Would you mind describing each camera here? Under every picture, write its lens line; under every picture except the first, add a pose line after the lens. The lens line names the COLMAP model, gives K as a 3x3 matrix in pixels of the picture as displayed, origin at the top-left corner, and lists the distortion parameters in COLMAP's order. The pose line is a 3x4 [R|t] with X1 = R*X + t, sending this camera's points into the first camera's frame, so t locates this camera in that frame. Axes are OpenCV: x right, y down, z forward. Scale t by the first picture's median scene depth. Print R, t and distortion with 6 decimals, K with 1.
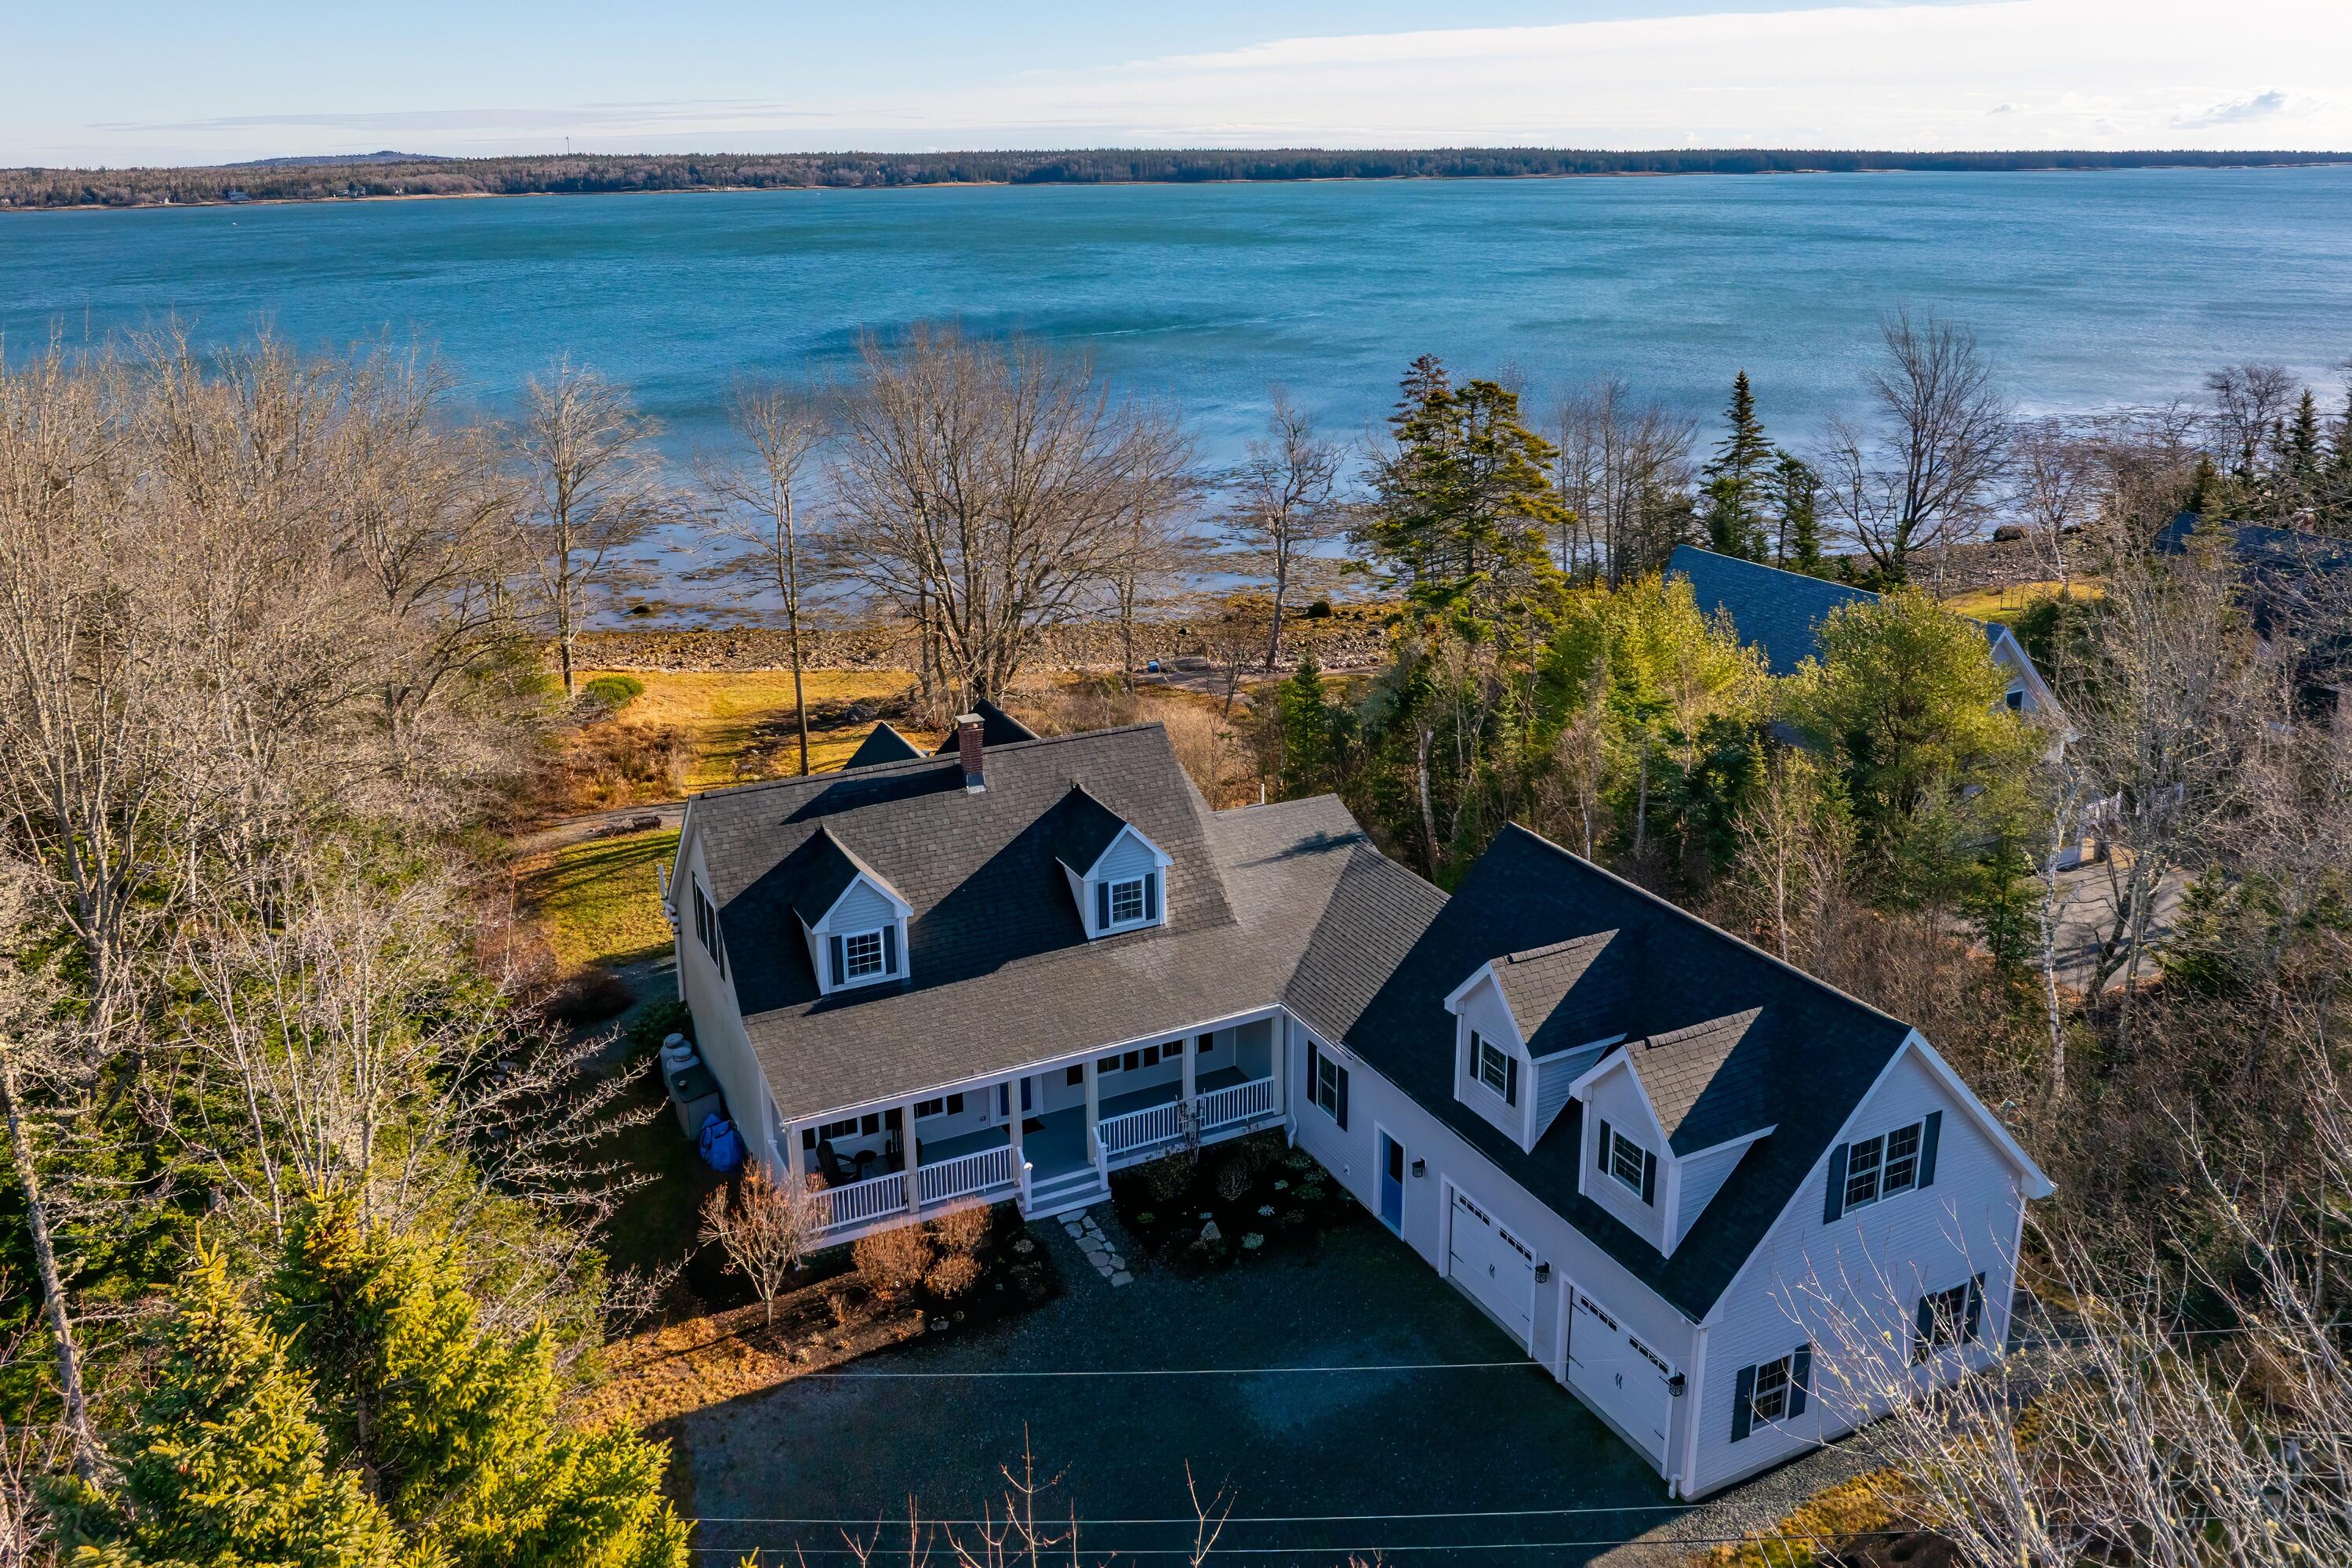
lens RADIAL K [[1730.5, 0, 1176.0], [0, 1730.5, 784.0], [0, 0, 1]] dist [-0.001424, -0.058938]
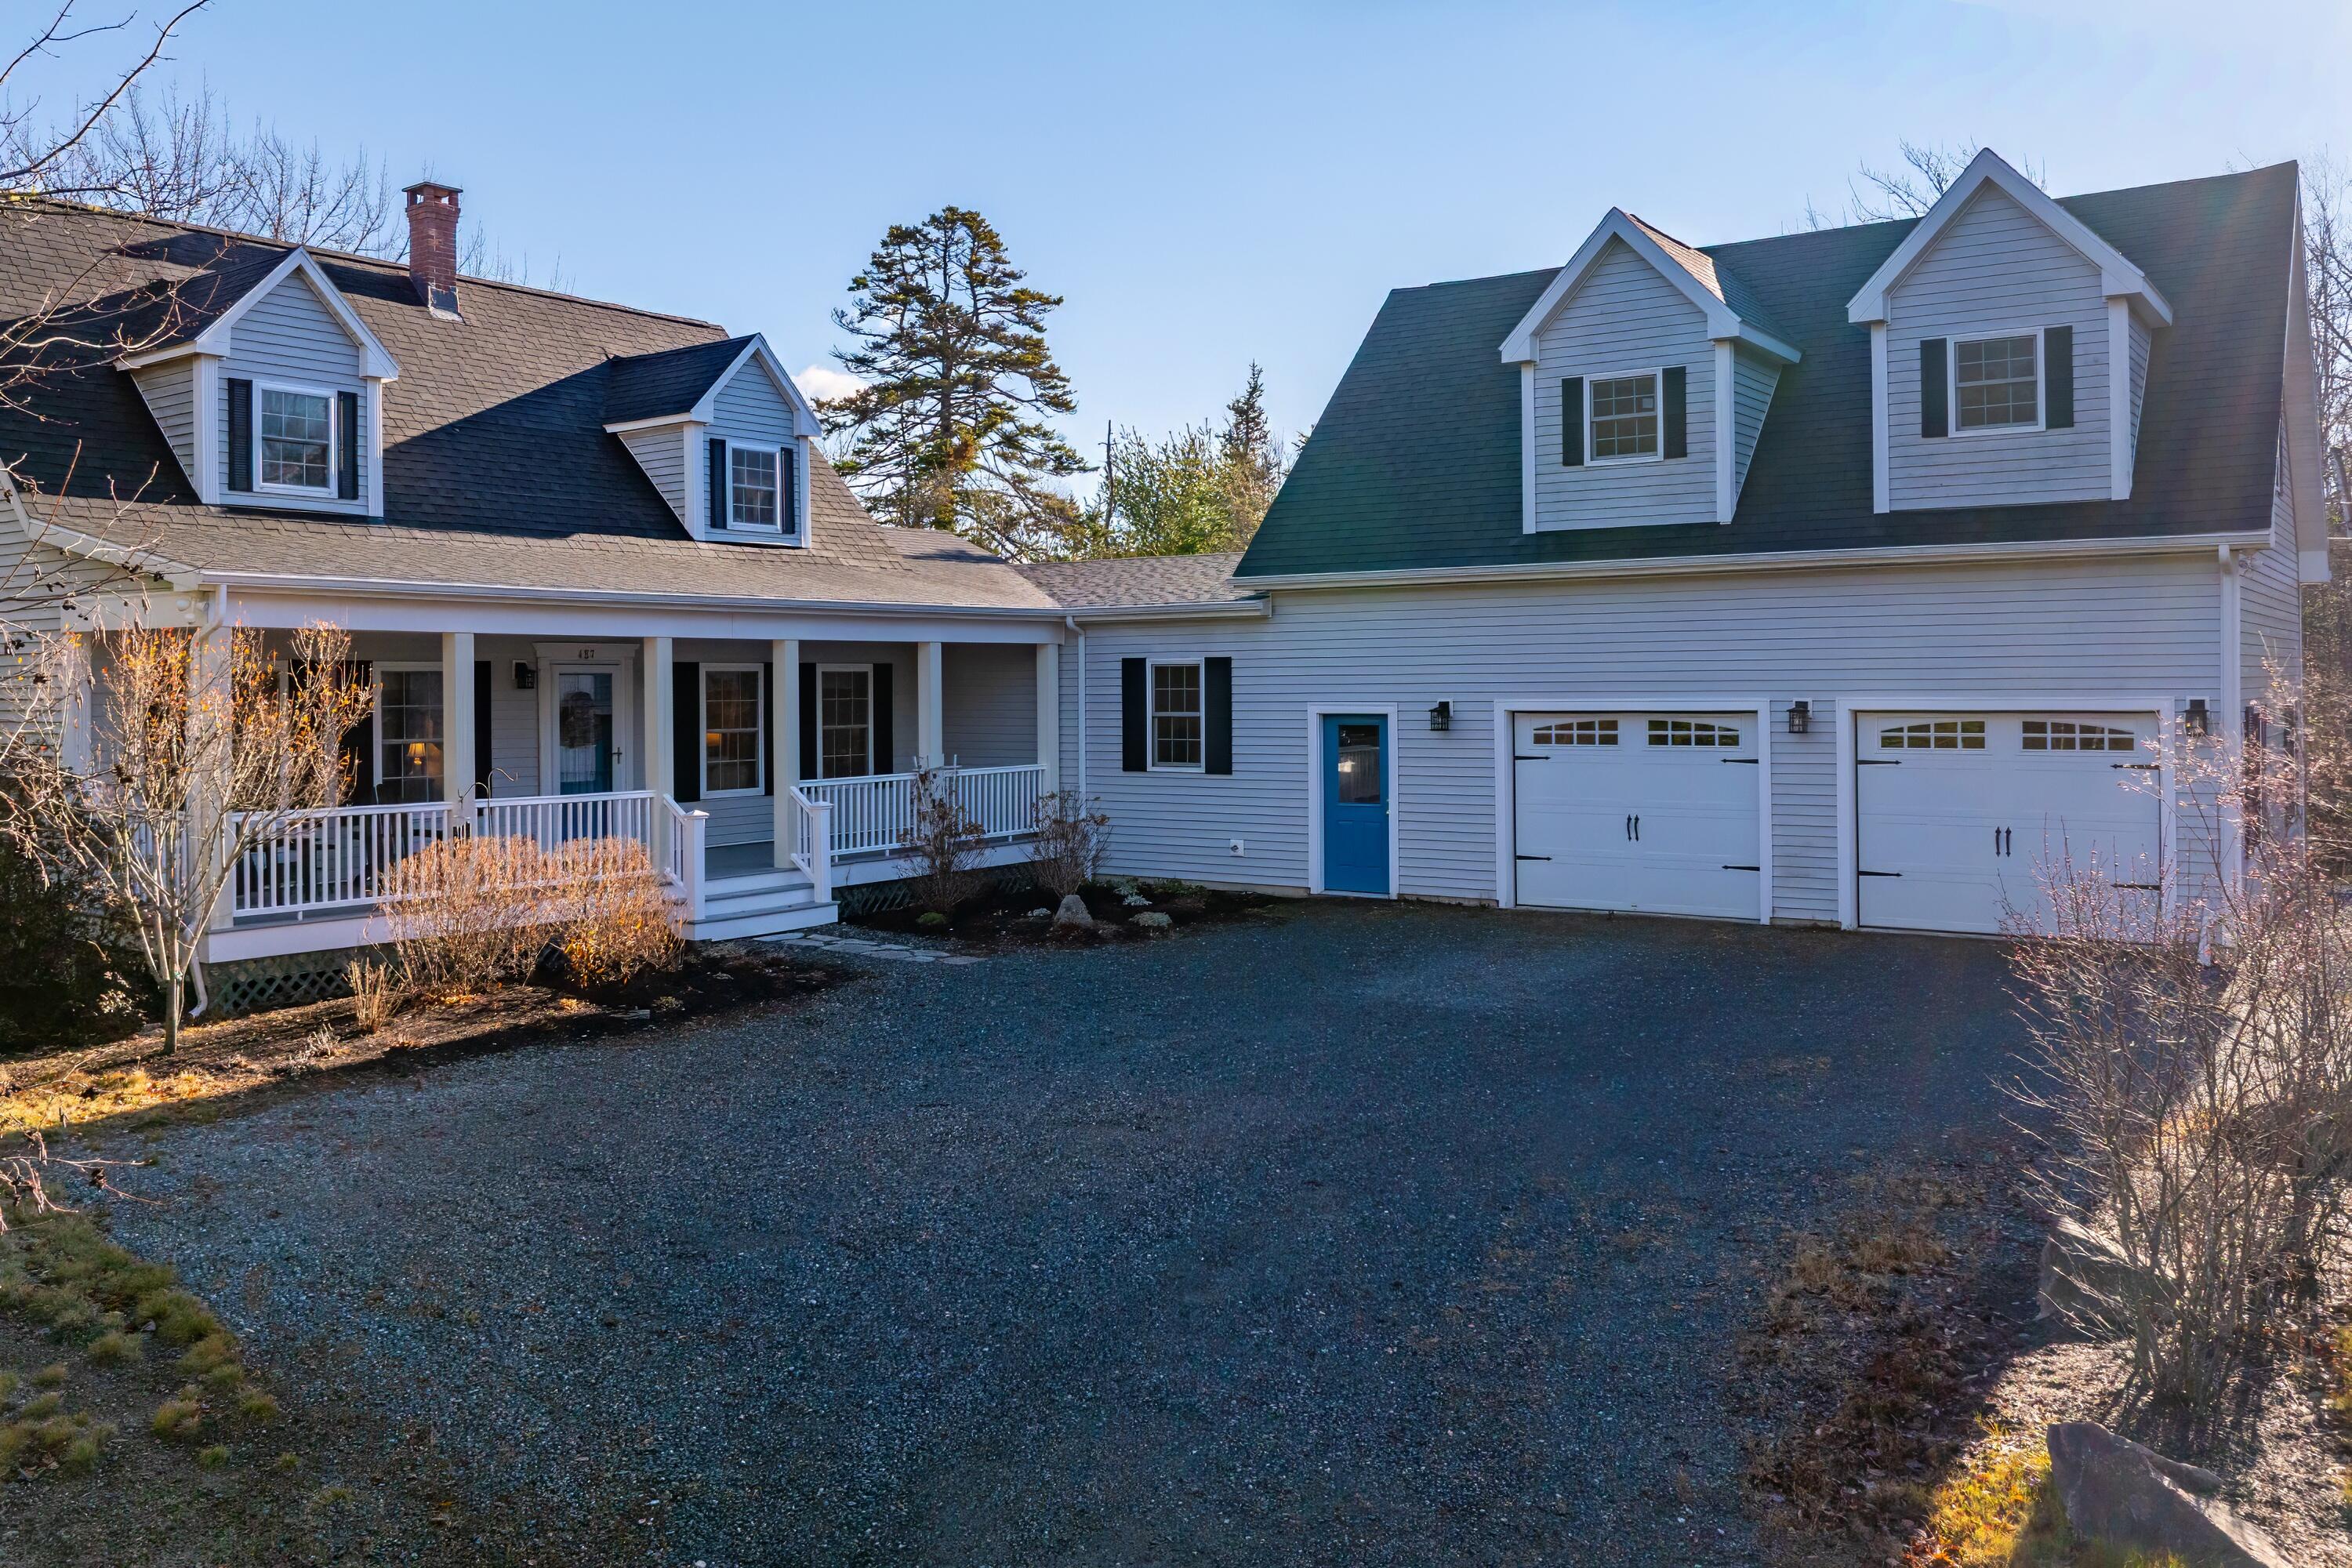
lens RADIAL K [[1881.7, 0, 1125.1], [0, 1881.7, 721.9], [0, 0, 1]] dist [0.001387, -0.002637]
pose [[0.895810, -0.010761, 0.444307, -0.205527], [0.143867, 0.952902, -0.266984, 0.342238], [-0.420508, 0.303087, 0.855167, 0.480847]]
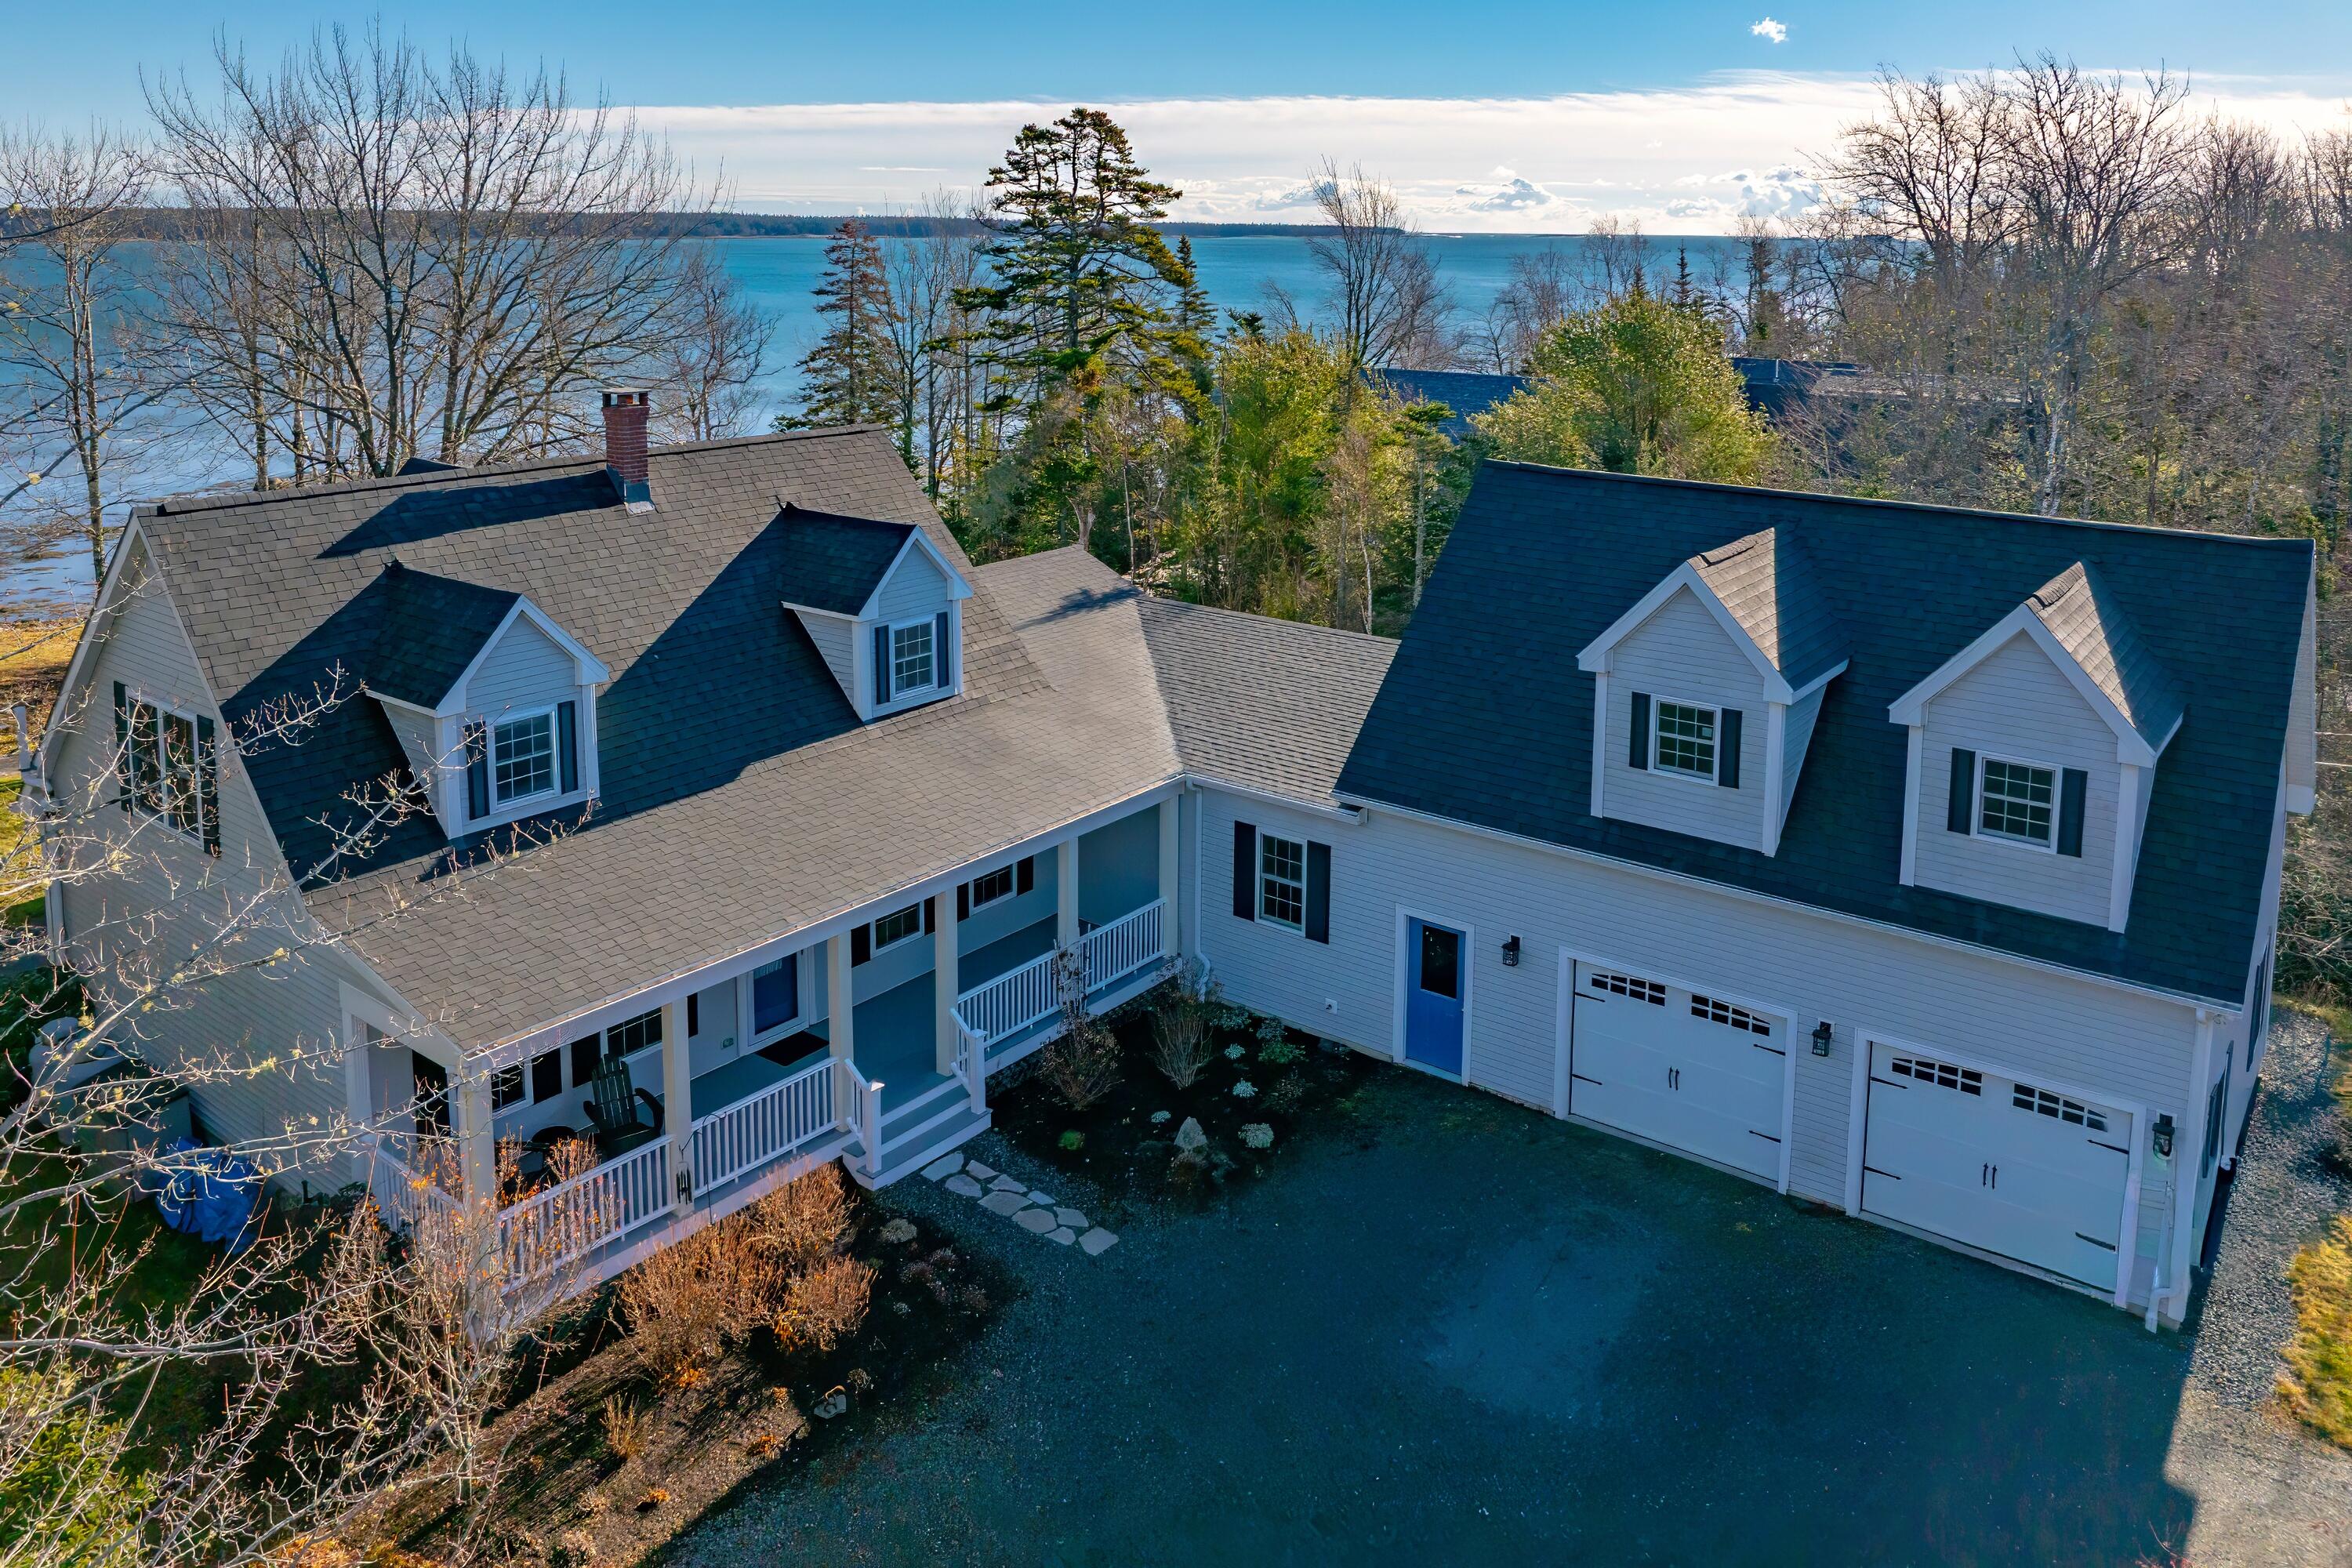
lens RADIAL K [[1707.7, 0, 1175.5], [0, 1707.7, 507.6], [0, 0, 1]] dist [0.003235, -0.025704]
pose [[0.908895, -0.054699, 0.413421, -0.211025], [0.122720, 0.982546, -0.139798, 0.121177], [-0.398558, 0.177797, 0.899744, 0.411379]]
